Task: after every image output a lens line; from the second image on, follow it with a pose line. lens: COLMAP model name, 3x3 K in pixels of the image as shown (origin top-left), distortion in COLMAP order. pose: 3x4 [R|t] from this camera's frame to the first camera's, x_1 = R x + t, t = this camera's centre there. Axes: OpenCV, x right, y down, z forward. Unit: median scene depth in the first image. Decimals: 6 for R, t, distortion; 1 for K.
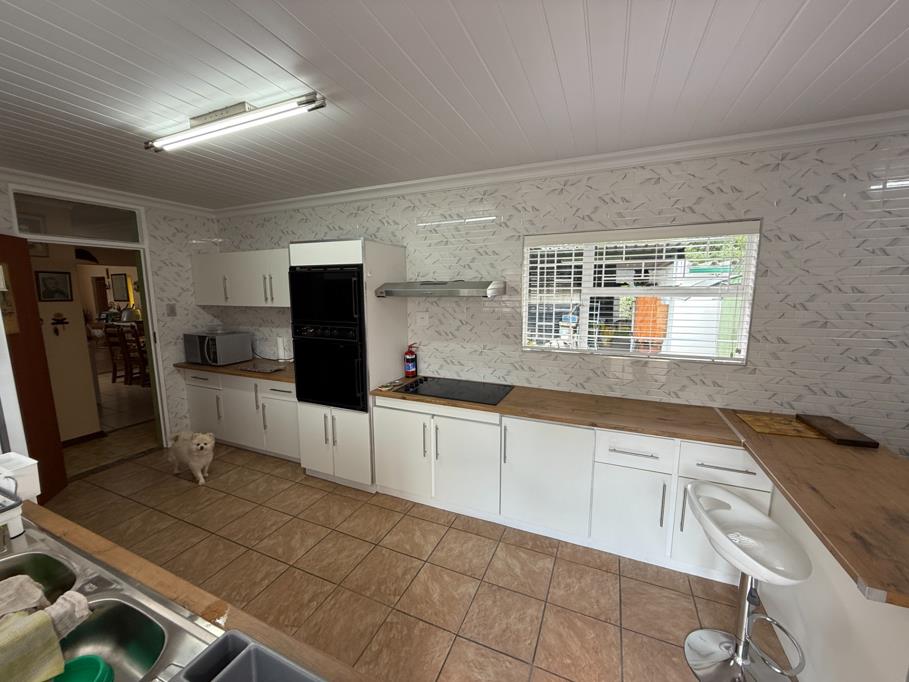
lens RADIAL K [[357.3, 0, 458.4], [0, 357.3, 338.6], [0, 0, 1]] dist [-0.000046, -0.000148]
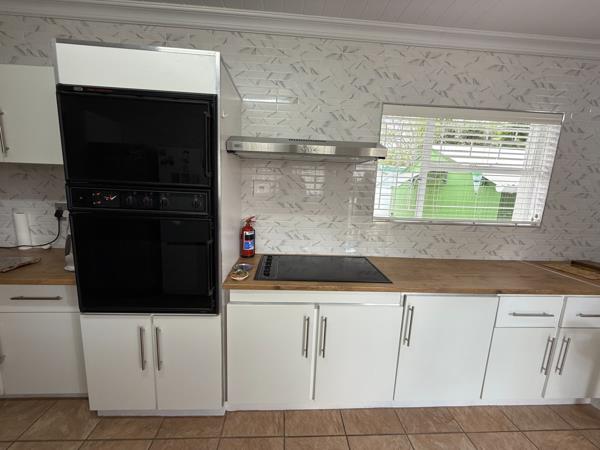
lens RADIAL K [[235.8, 0, 297.5], [0, 235.8, 223.6], [0, 0, 1]] dist [-0.000046, -0.000148]
pose [[0.894970, -0.031341, 0.445023, -0.313338], [0.019063, 0.999305, 0.032038, 0.014428], [-0.445718, -0.020190, 0.894946, 0.505453]]
